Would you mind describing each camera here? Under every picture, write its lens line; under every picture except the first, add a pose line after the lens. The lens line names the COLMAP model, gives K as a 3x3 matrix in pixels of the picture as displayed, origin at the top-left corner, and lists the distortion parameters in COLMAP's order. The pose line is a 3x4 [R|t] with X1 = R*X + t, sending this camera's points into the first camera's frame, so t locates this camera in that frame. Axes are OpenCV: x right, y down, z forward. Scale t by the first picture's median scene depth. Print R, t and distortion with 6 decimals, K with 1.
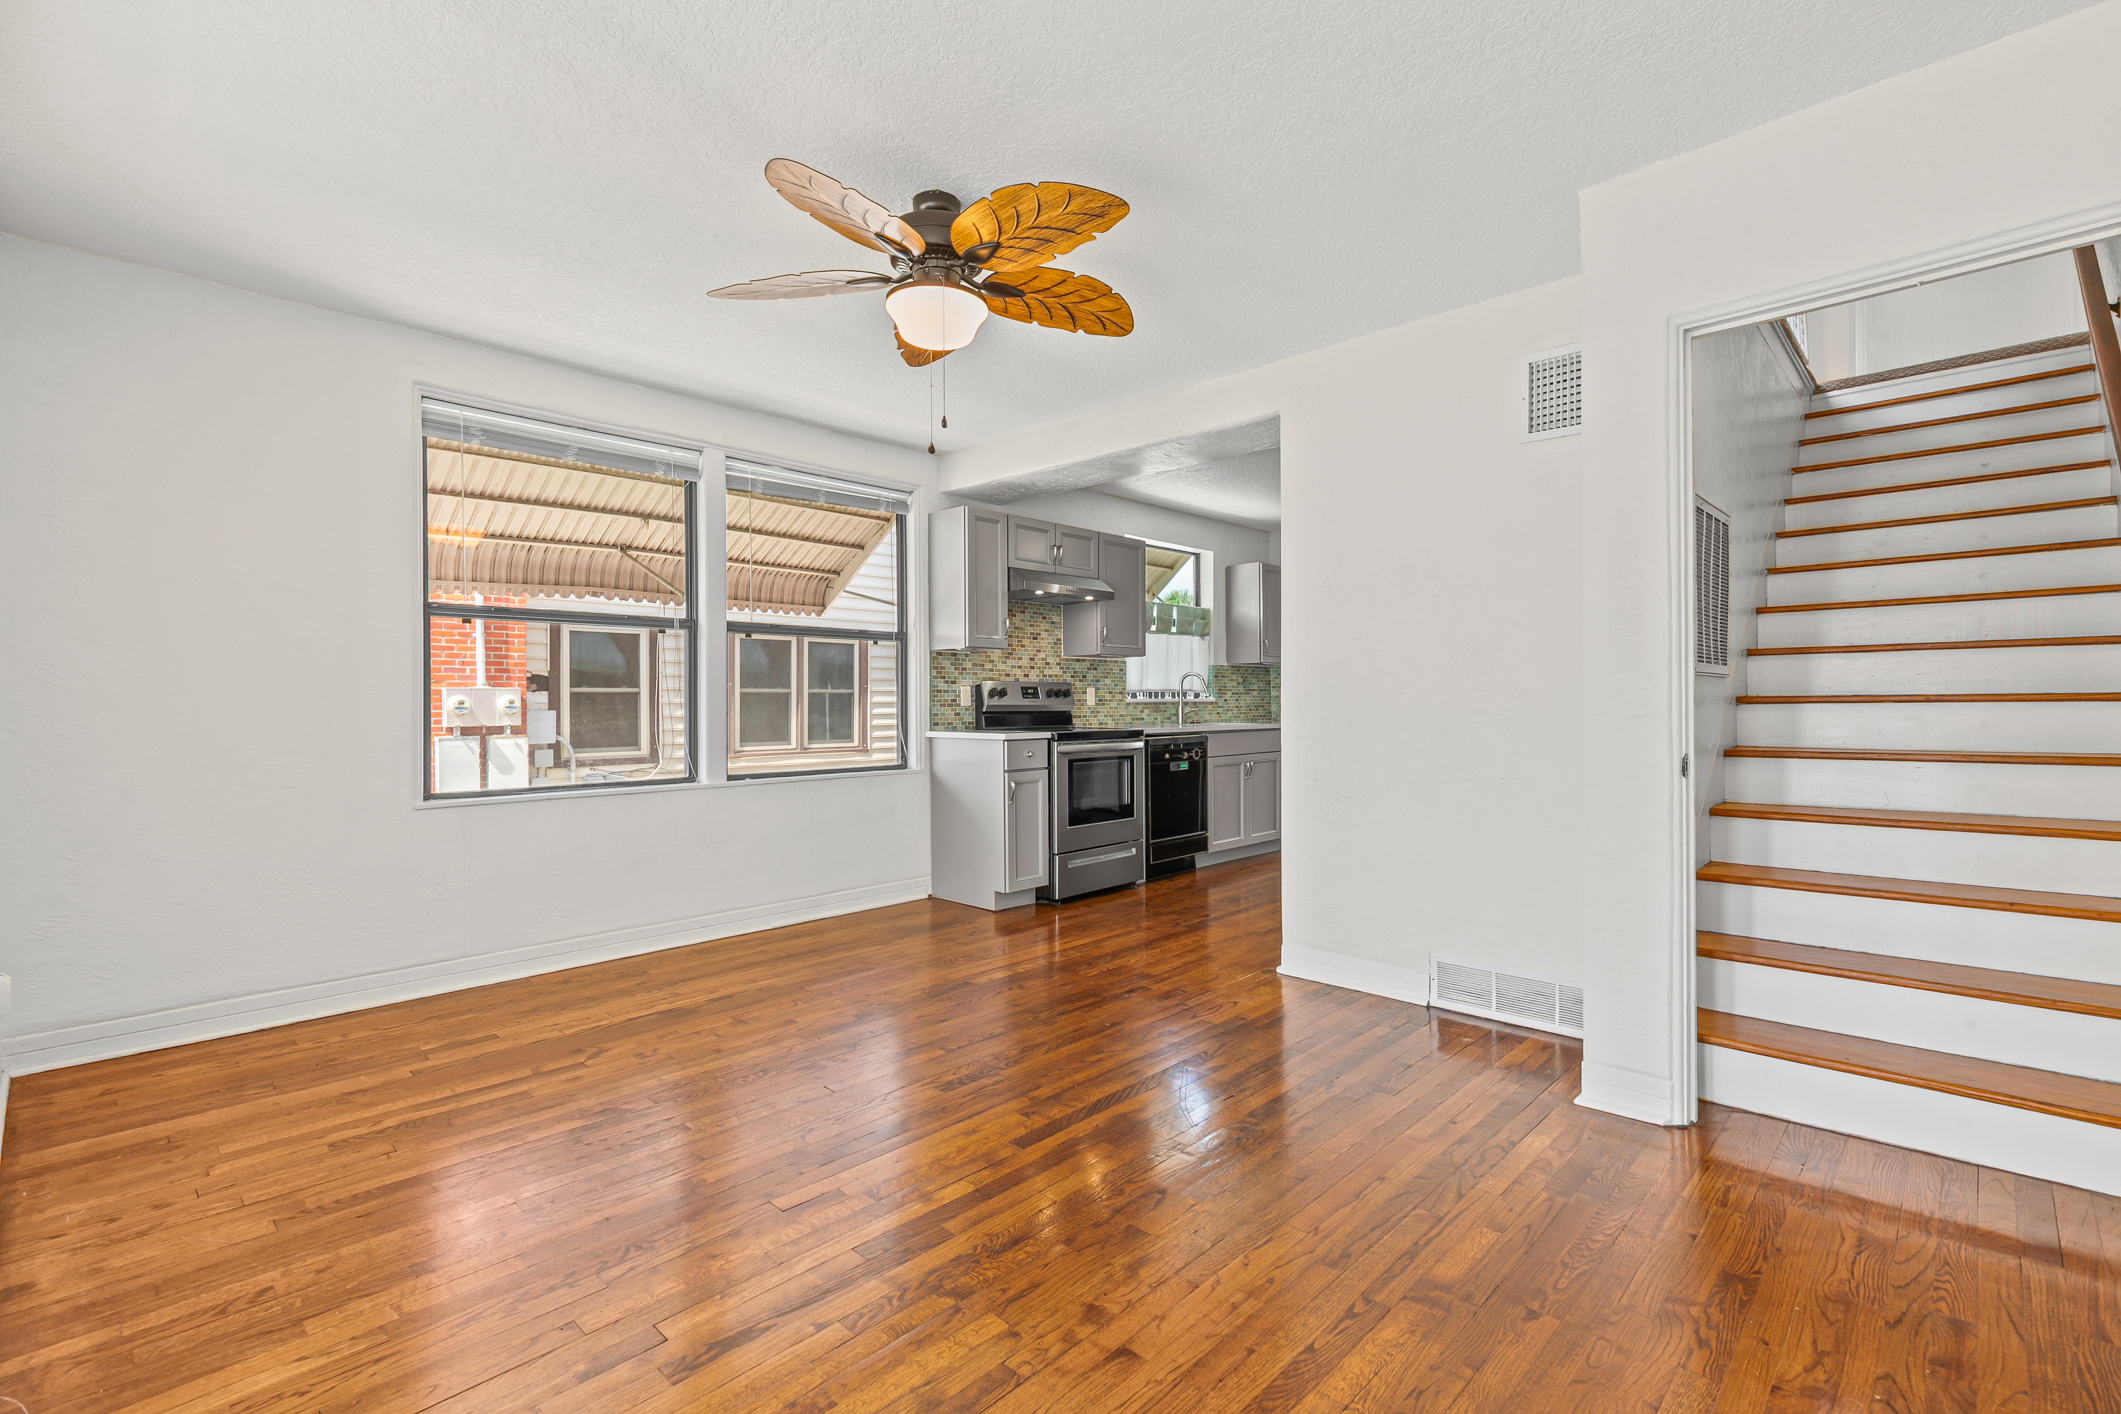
lens RADIAL K [[947.8, 0, 1060.4], [0, 947.8, 702.7], [0, 0, 1]] dist [0.005071, -0.001583]
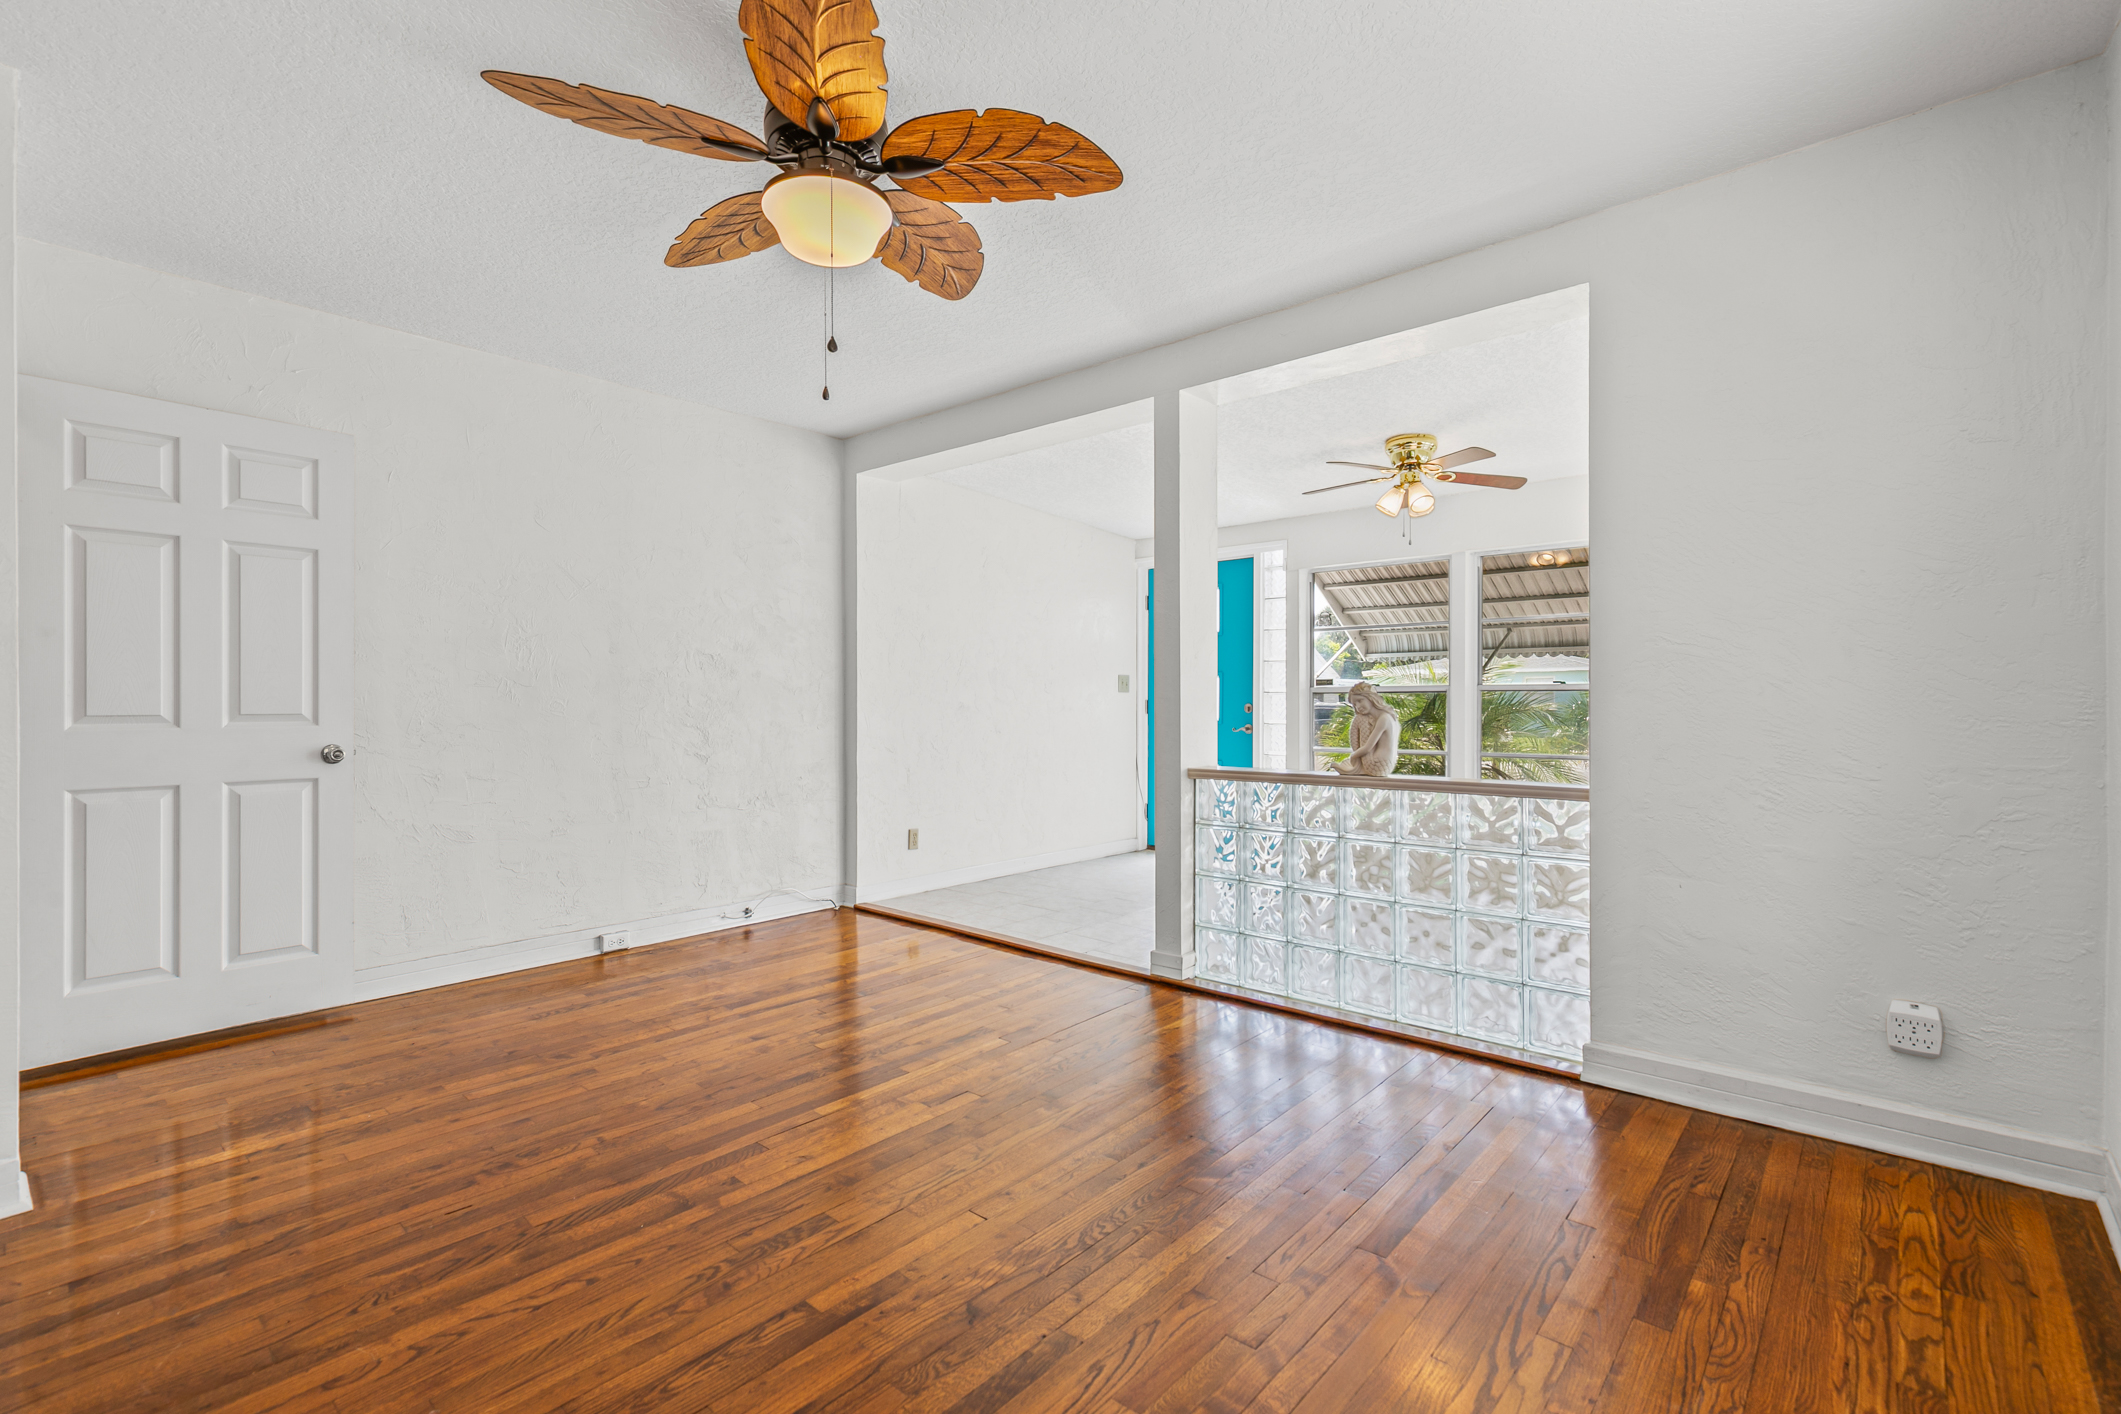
lens RADIAL K [[947.8, 0, 1057.0], [0, 947.8, 704.9], [0, 0, 1]] dist [0.005071, -0.001583]
pose [[-0.999204, 0.007951, -0.039103, -0.298257], [0.007564, 0.999921, 0.010038, -0.004355], [0.039180, 0.009735, -0.999185, 1.863381]]
